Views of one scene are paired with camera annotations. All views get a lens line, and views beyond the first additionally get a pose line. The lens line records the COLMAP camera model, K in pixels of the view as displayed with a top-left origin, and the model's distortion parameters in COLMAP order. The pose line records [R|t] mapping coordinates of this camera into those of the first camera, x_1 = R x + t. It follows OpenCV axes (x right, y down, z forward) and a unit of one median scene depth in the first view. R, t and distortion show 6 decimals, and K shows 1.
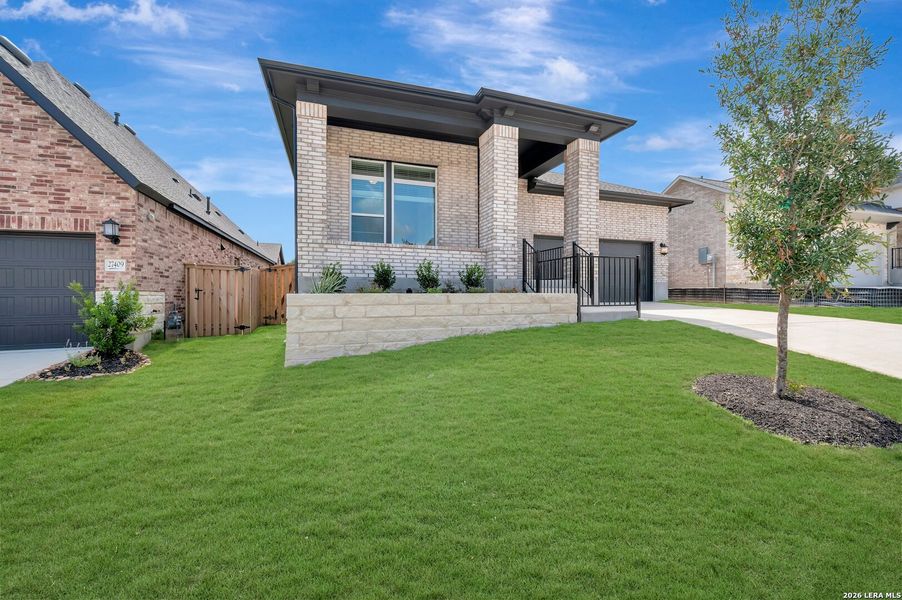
lens RADIAL K [[355.0, 0, 453.4], [0, 355.0, 293.8], [0, 0, 1]] dist [-0.002148, 0.001069]
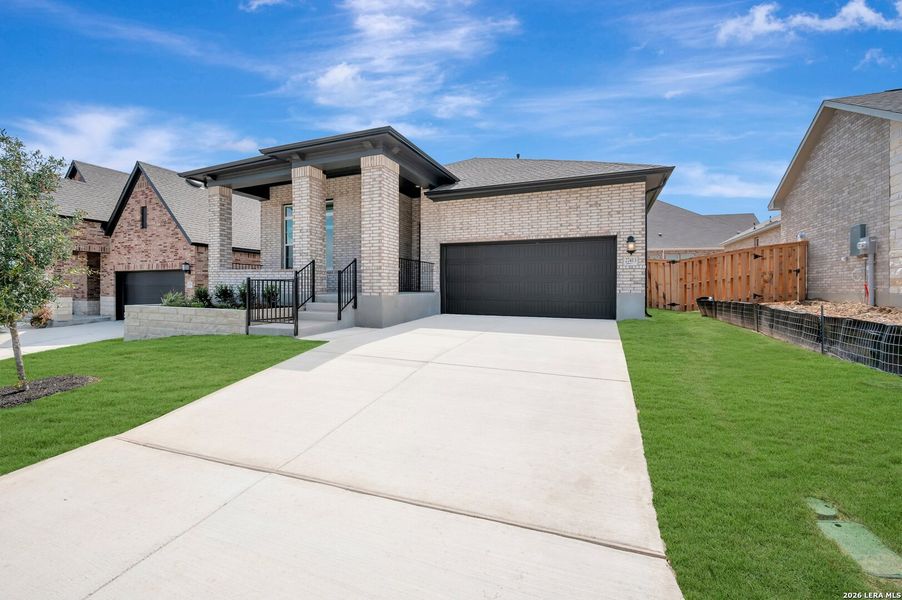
lens RADIAL K [[355.0, 0, 455.3], [0, 355.0, 288.0], [0, 0, 1]] dist [-0.002148, 0.001069]
pose [[0.755504, 0.003974, -0.655132, 1.125528], [-0.008781, 0.999953, -0.004061, -0.052733], [0.655085, 0.008821, 0.755503, 0.368649]]
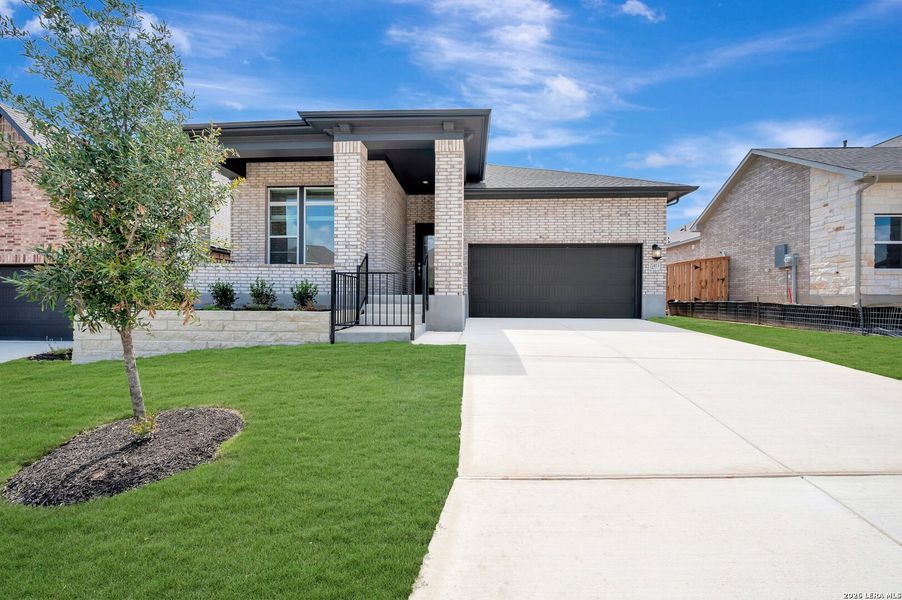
lens RADIAL K [[355.0, 0, 456.1], [0, 355.0, 296.8], [0, 0, 1]] dist [-0.002148, 0.001069]
pose [[0.927785, 0.002683, -0.373105, 0.680448], [-0.007414, 0.999909, -0.011246, -0.022064], [0.373041, 0.013200, 0.927721, 0.161849]]
